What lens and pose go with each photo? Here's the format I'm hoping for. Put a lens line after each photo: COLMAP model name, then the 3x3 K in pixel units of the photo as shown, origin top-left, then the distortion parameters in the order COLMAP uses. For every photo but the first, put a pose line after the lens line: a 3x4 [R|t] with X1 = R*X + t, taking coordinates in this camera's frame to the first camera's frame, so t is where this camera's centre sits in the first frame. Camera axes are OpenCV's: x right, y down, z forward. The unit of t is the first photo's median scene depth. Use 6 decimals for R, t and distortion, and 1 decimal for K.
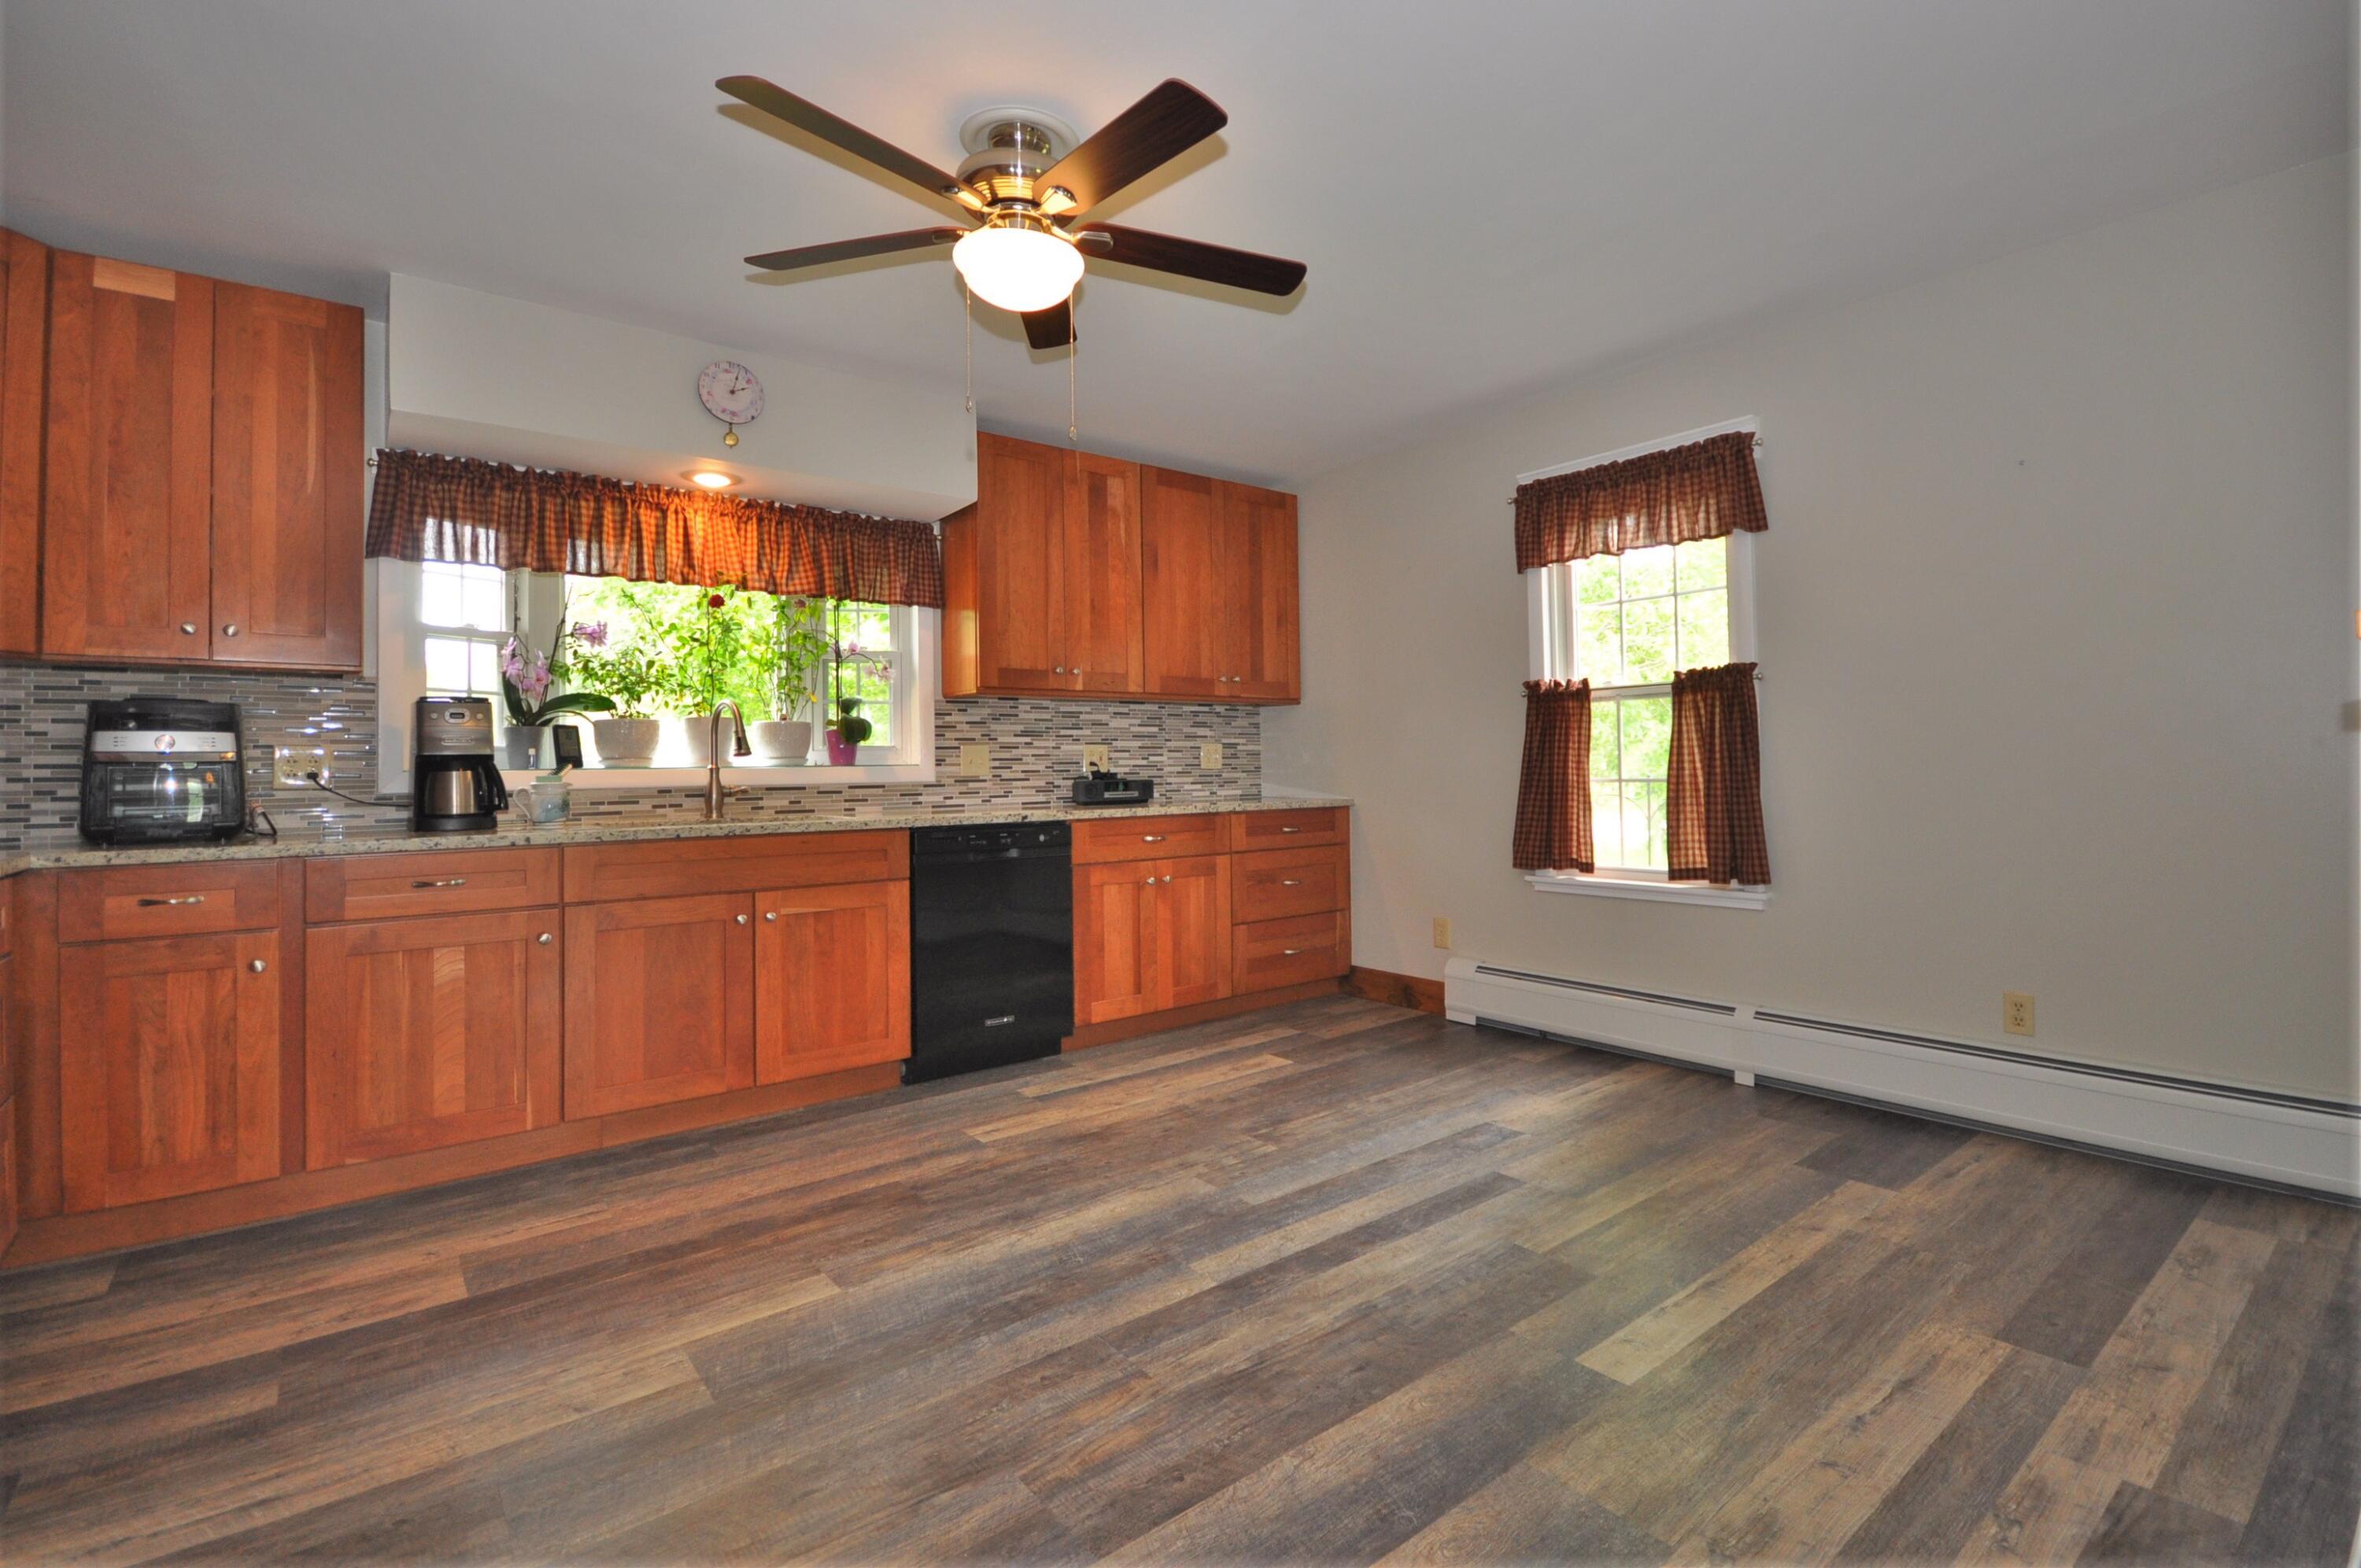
lens RADIAL K [[1080.4, 0, 1250.6], [0, 1080.4, 737.7], [0, 0, 1]] dist [-0.001374, -0.001729]
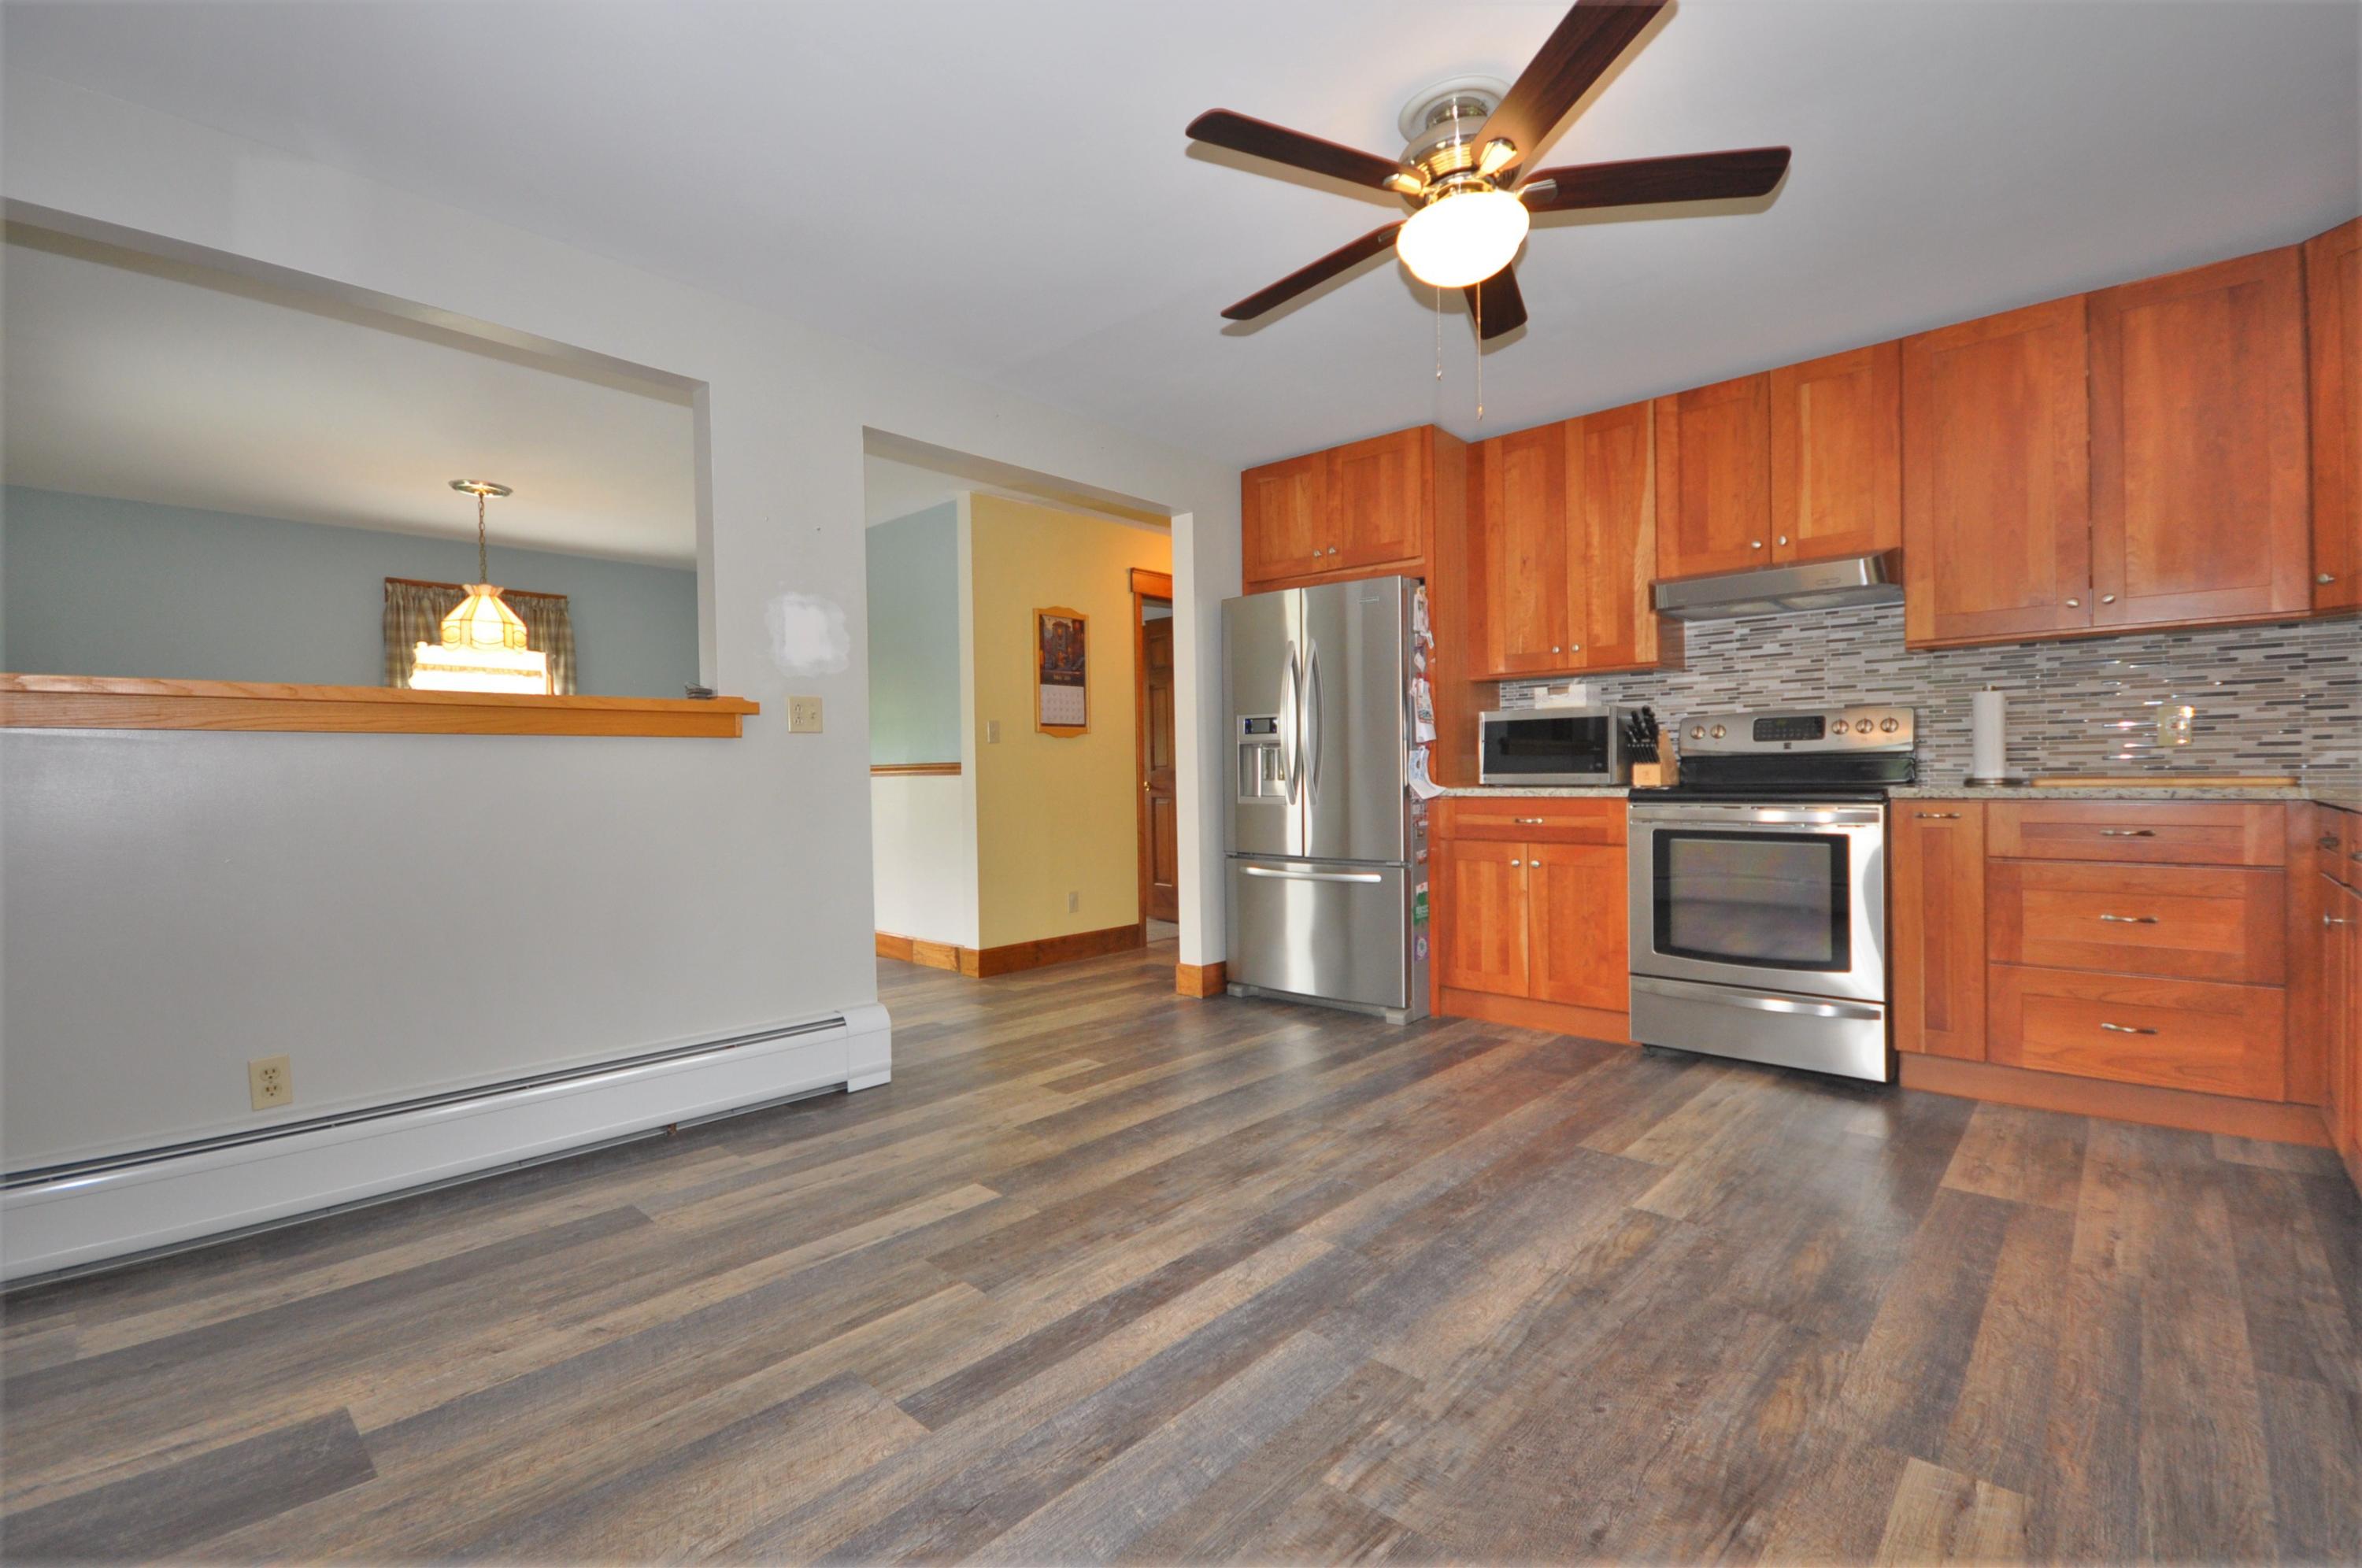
lens RADIAL K [[1032.3, 0, 1186.2], [0, 1032.3, 773.0], [0, 0, 1]] dist [-0.000921, 0.000176]
pose [[-0.992025, 0.031715, -0.121982, 0.151148], [0.034984, 0.999081, -0.024754, 0.066376], [0.121085, -0.028824, -0.992224, 1.636618]]
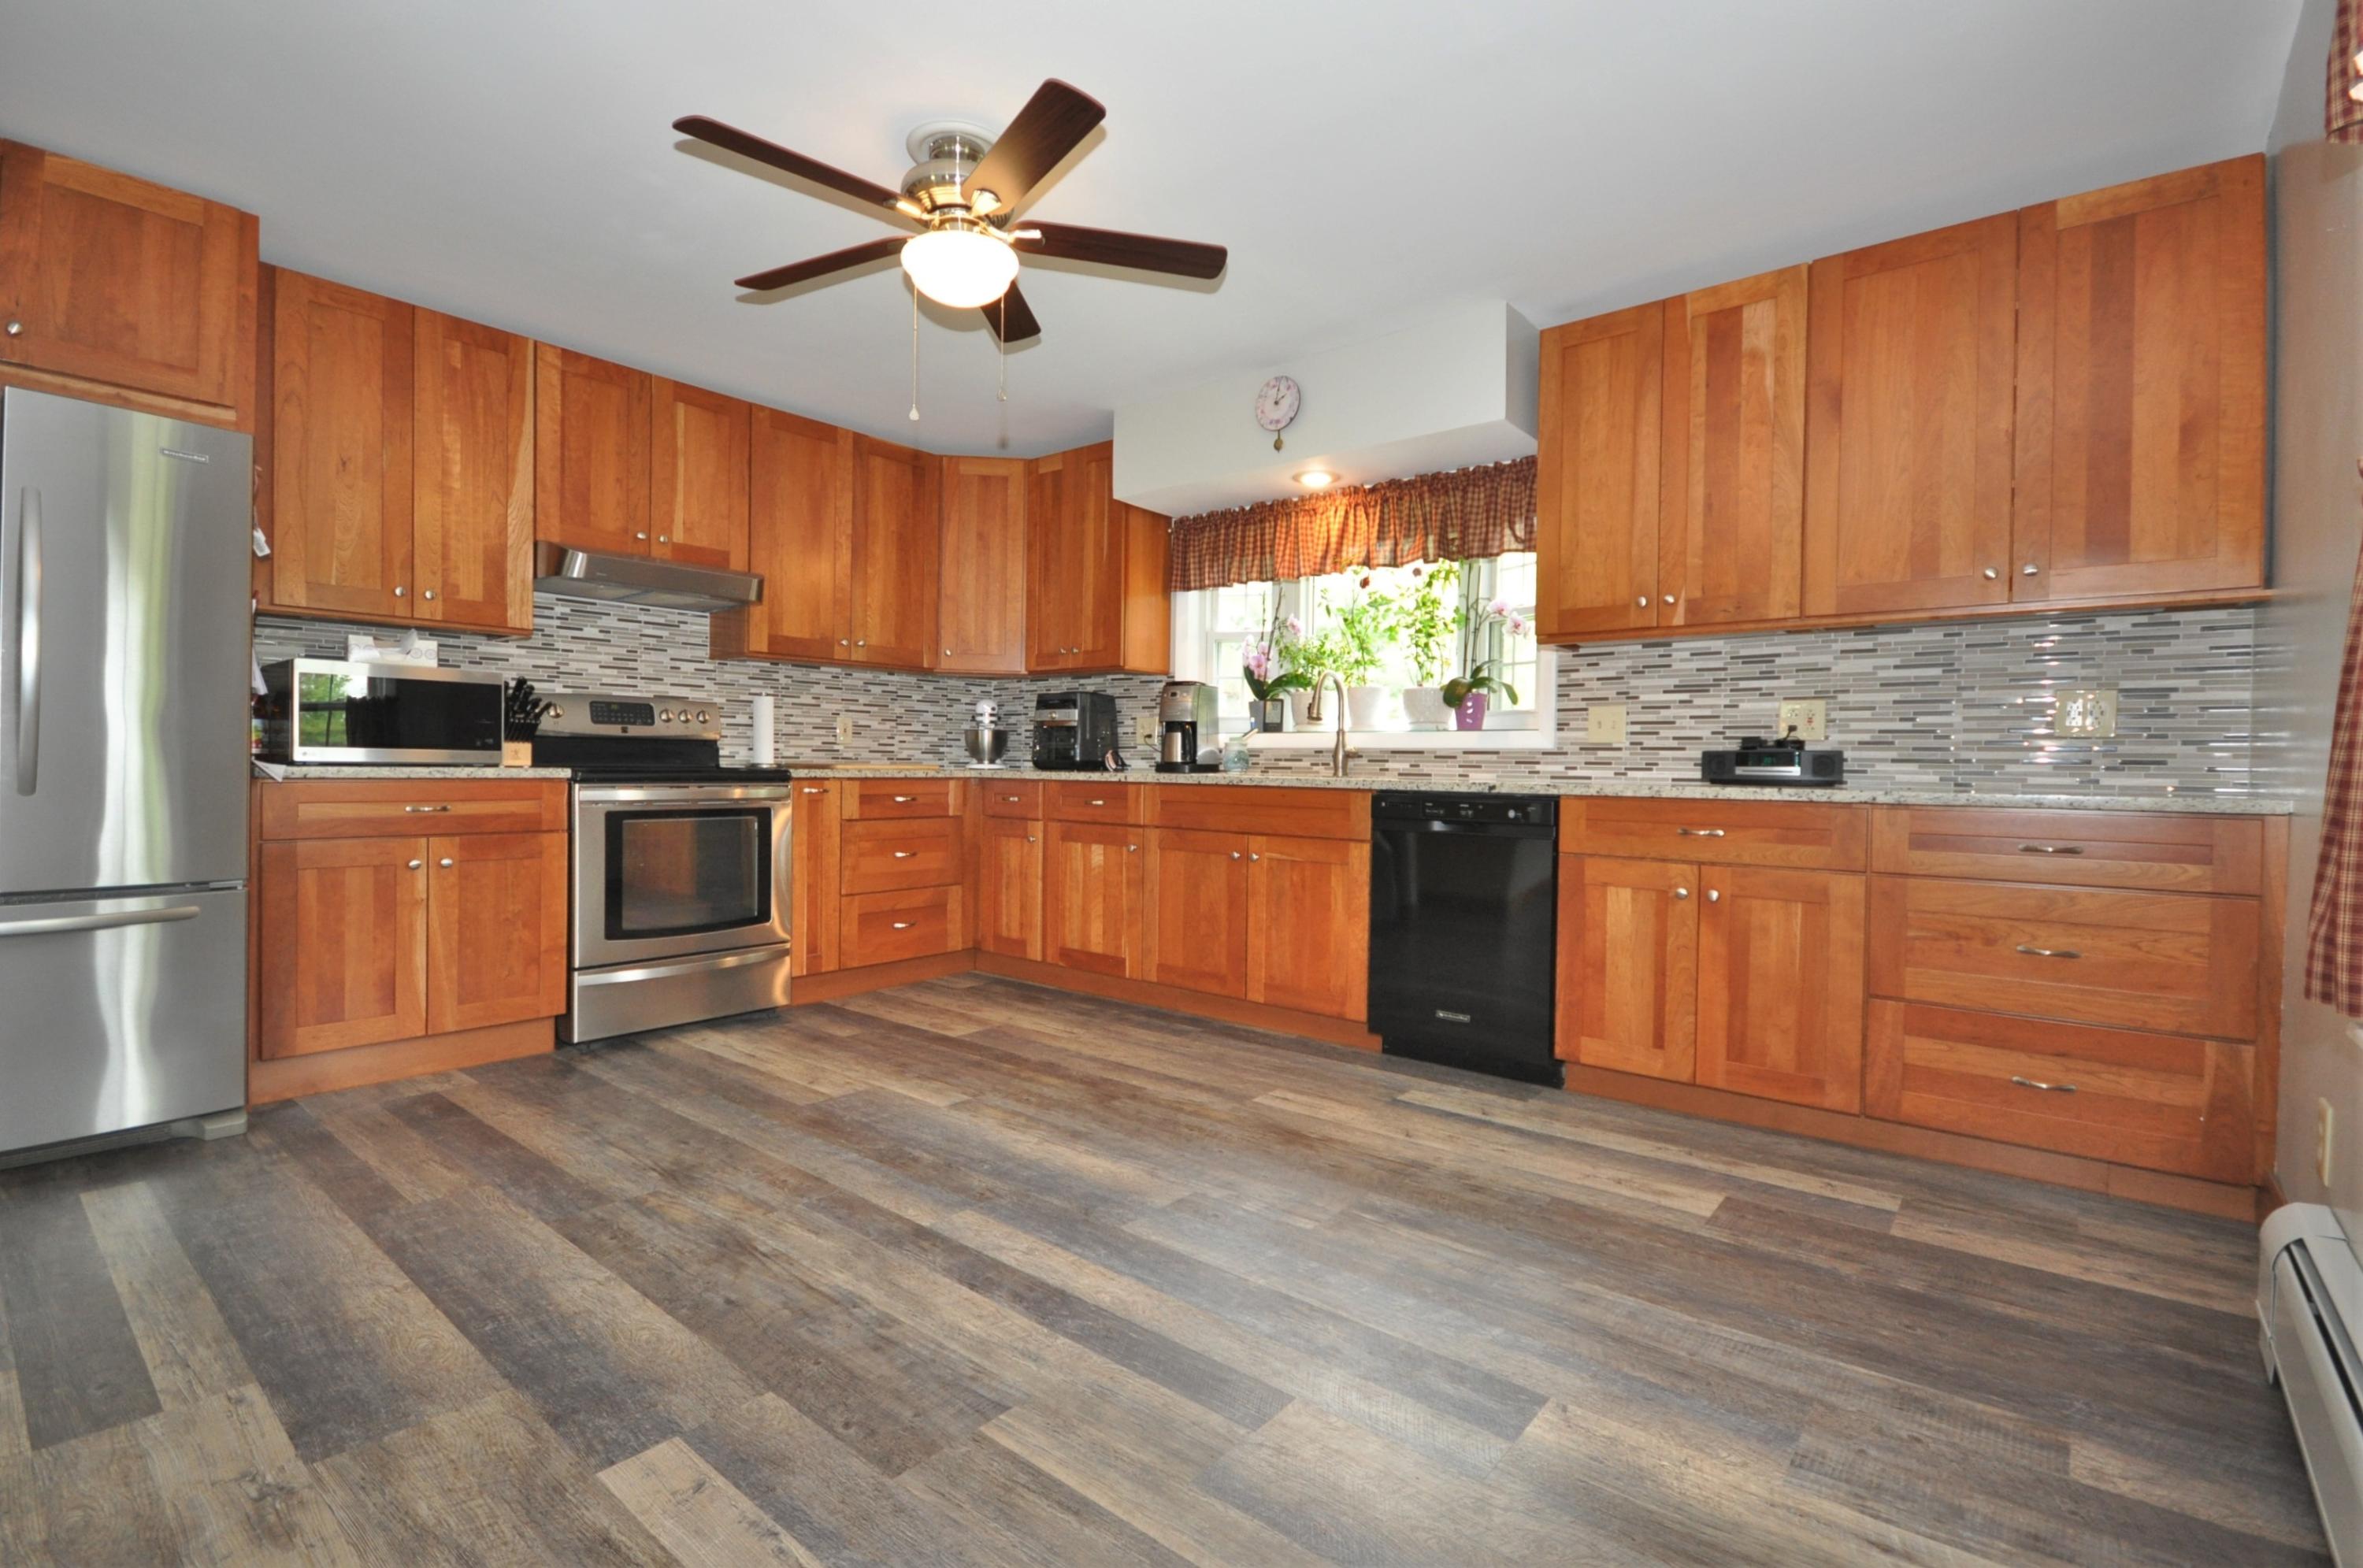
lens RADIAL K [[1067.5, 0, 1189.7], [0, 1067.5, 774.4], [0, 0, 1]] dist [-0.002262, -0.000635]
pose [[0.179265, 0.027012, -0.983430, 0.795486], [0.011319, 0.999500, 0.029517, 0.051448], [0.983736, -0.016423, 0.178869, 0.877043]]
